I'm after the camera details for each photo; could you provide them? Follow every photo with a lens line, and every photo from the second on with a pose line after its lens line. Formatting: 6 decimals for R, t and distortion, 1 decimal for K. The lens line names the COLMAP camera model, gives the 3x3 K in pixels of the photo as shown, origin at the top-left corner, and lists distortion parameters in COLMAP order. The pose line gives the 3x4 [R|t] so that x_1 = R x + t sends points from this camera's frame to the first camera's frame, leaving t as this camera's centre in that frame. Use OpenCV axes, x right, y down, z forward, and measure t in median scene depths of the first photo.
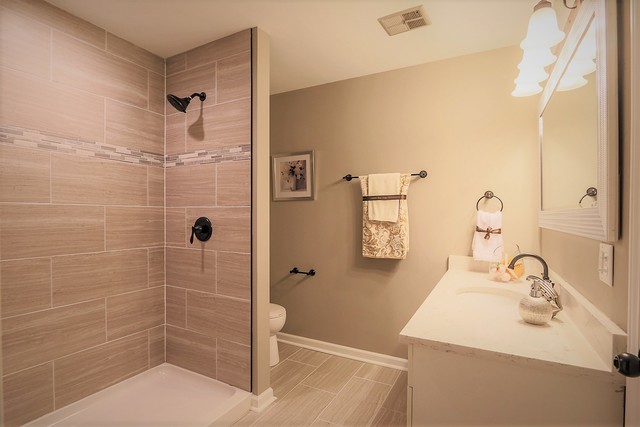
lens RADIAL K [[326.7, 0, 316.3], [0, 326.7, 215.9], [0, 0, 1]] dist [-0.012867, 0.001099]
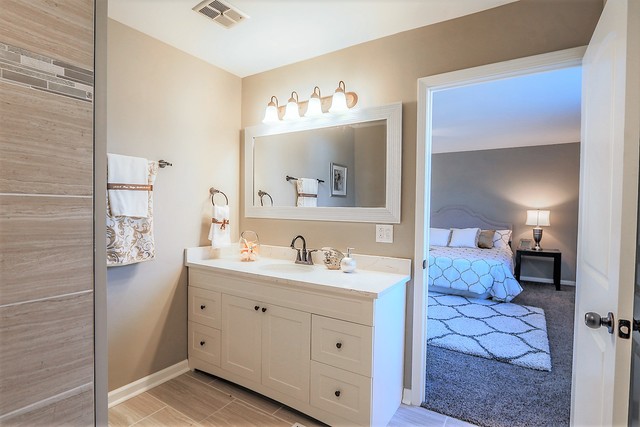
lens RADIAL K [[325.3, 0, 315.0], [0, 325.3, 215.2], [0, 0, 1]] dist [-0.014129, -0.000138]
pose [[0.081918, -0.027856, 0.996250, -0.544950], [-0.009774, 0.999539, 0.028751, -0.015061], [-0.996591, -0.012092, 0.081607, 0.501194]]
